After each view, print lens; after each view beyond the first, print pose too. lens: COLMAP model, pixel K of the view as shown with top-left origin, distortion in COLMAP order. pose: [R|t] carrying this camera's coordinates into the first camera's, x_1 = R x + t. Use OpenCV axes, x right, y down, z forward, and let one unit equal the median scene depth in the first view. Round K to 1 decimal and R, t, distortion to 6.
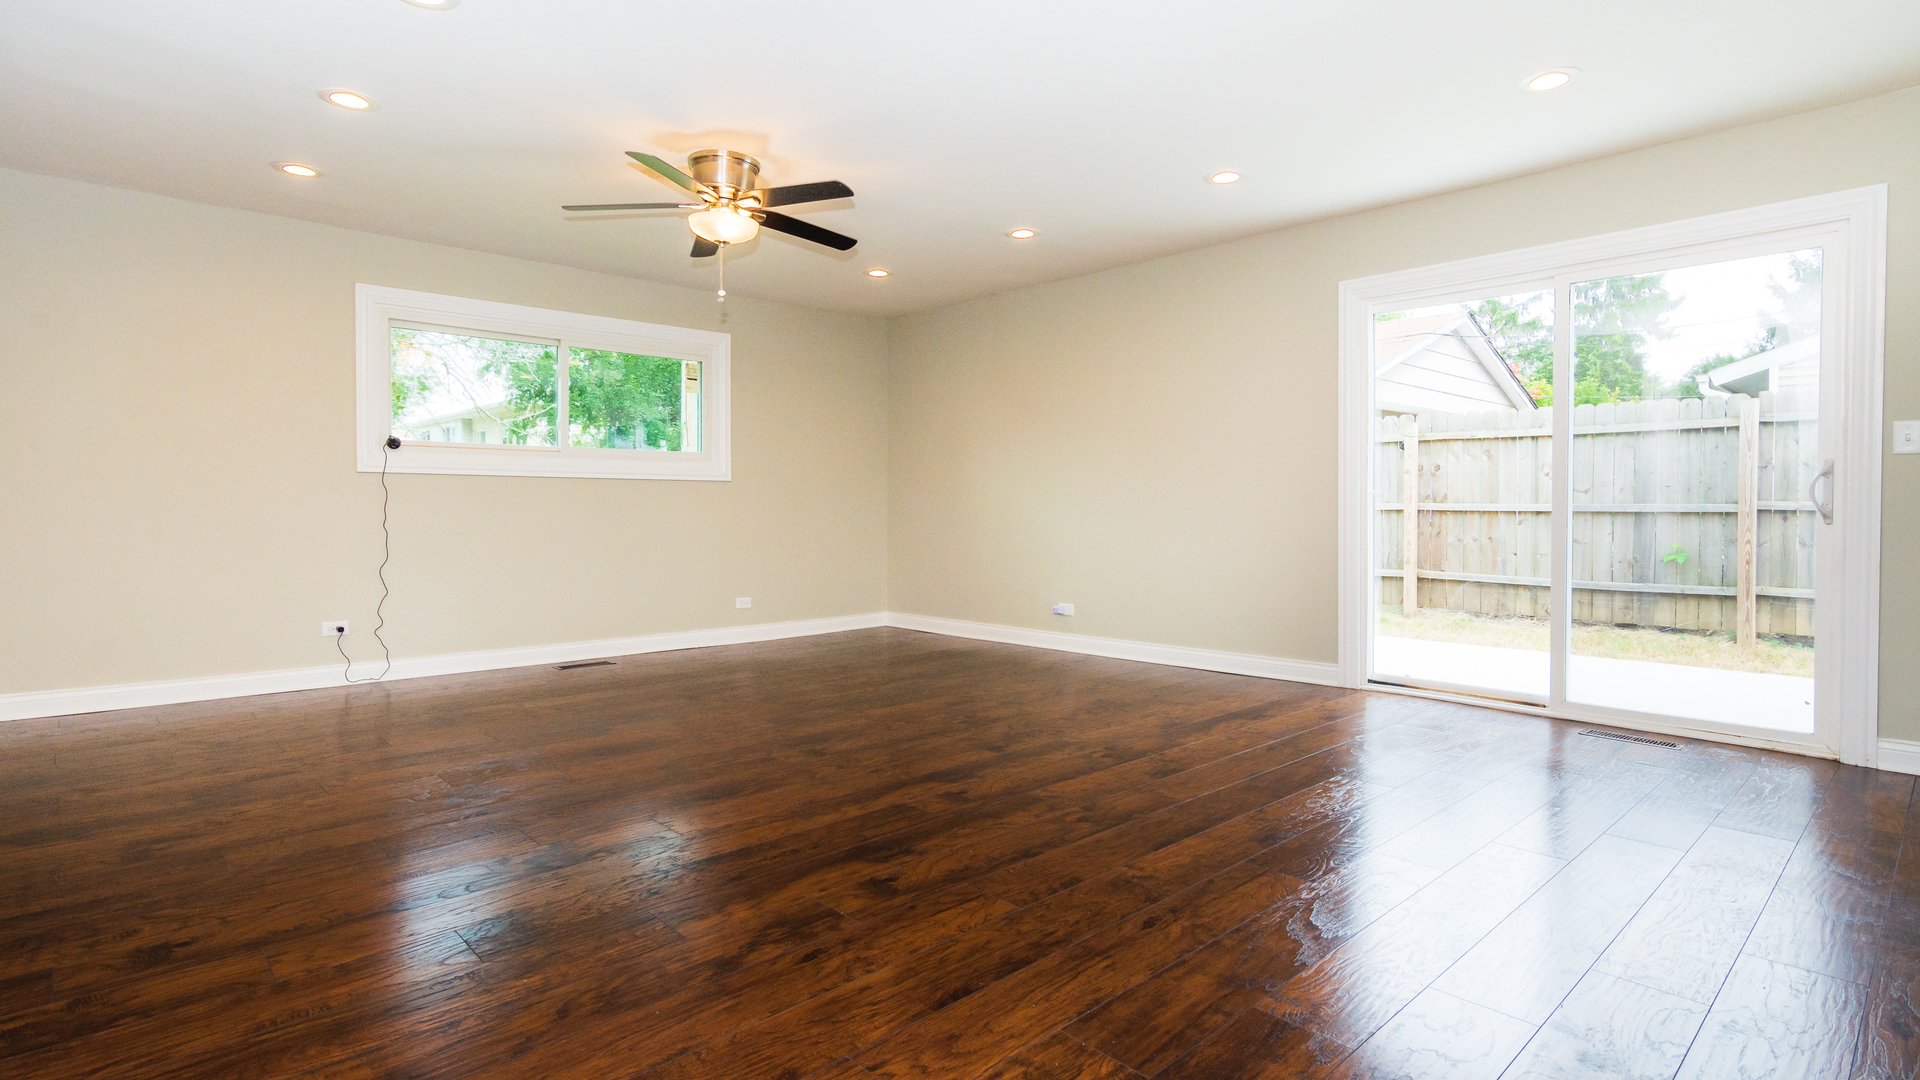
lens RADIAL K [[928.2, 0, 947.5], [0, 928.2, 506.6], [0, 0, 1]] dist [-0.002017, 0.000421]
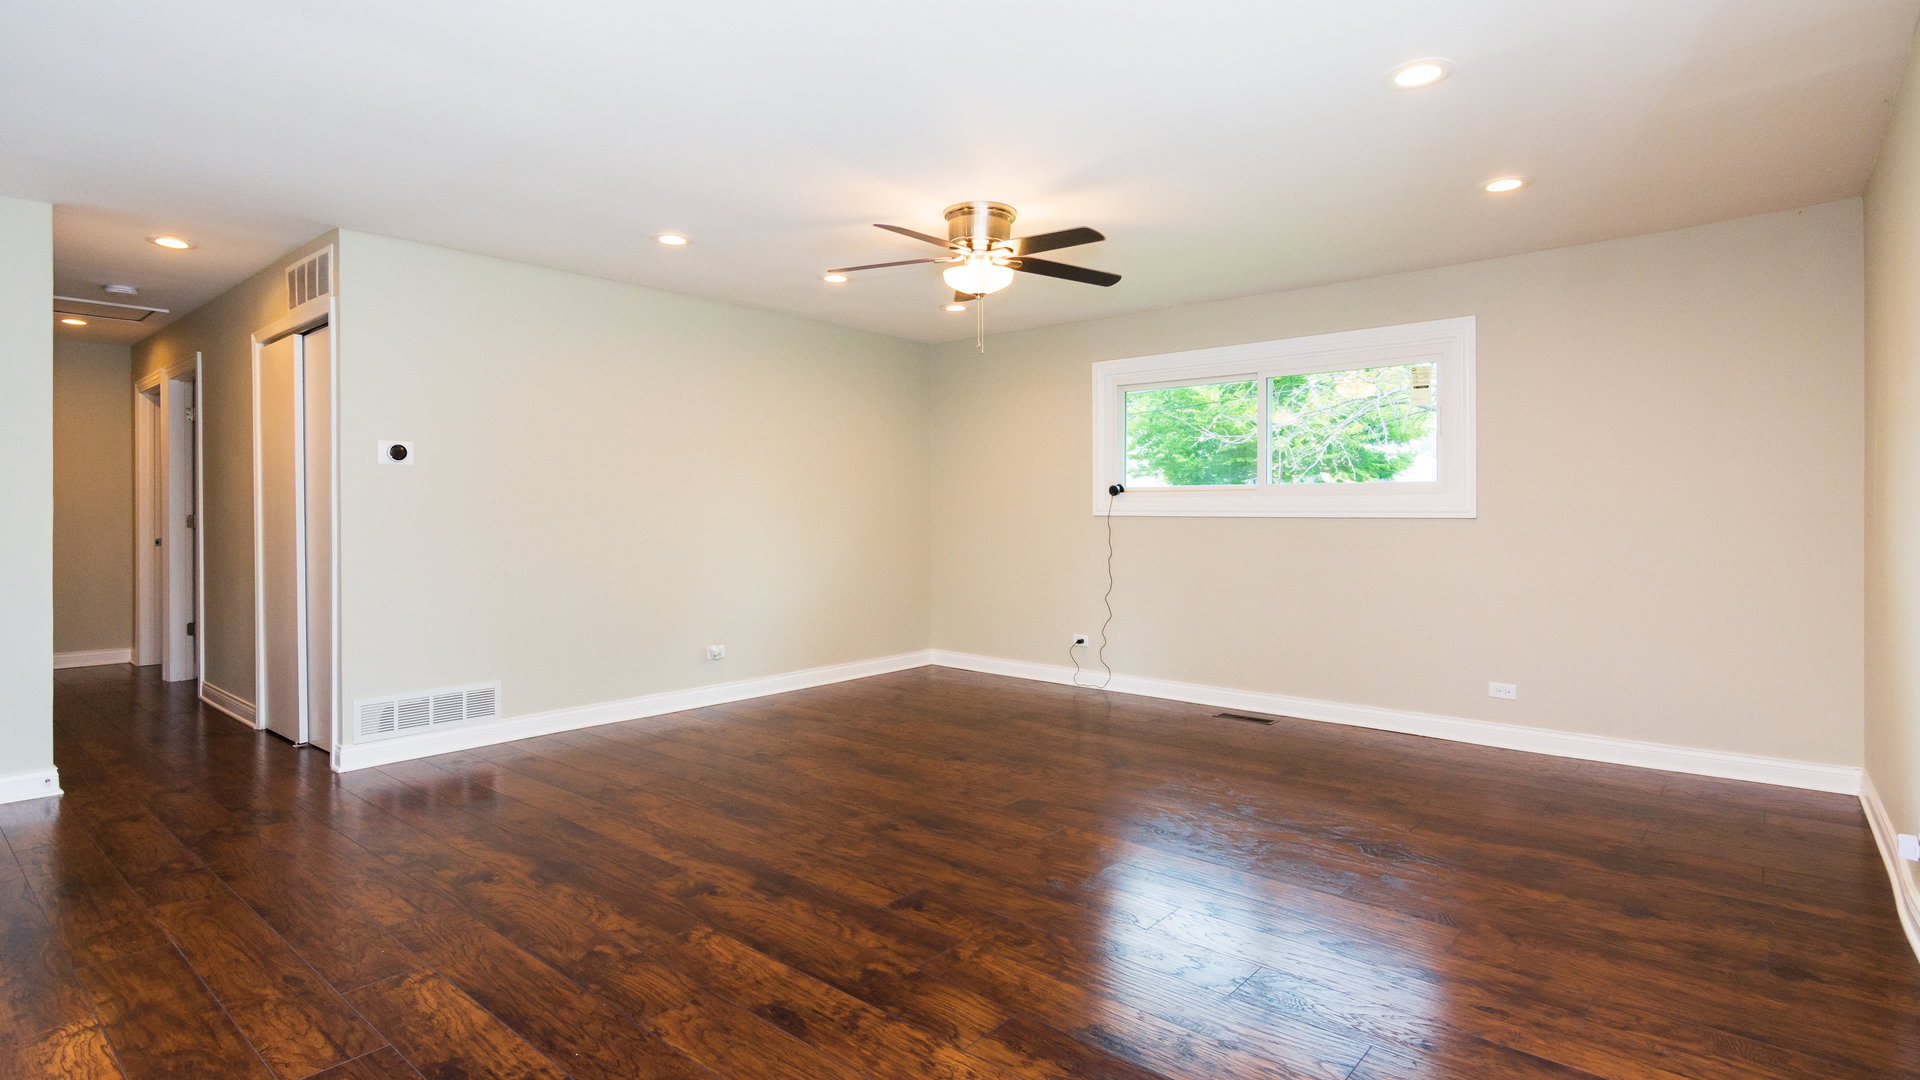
lens RADIAL K [[928.2, 0, 947.5], [0, 928.2, 506.6], [0, 0, 1]] dist [-0.002017, 0.000421]
pose [[0.130747, -0.008336, -0.991381, 1.046037], [-0.000405, 0.999964, -0.008462, -0.072449], [0.991416, 0.001508, 0.130739, 1.209752]]
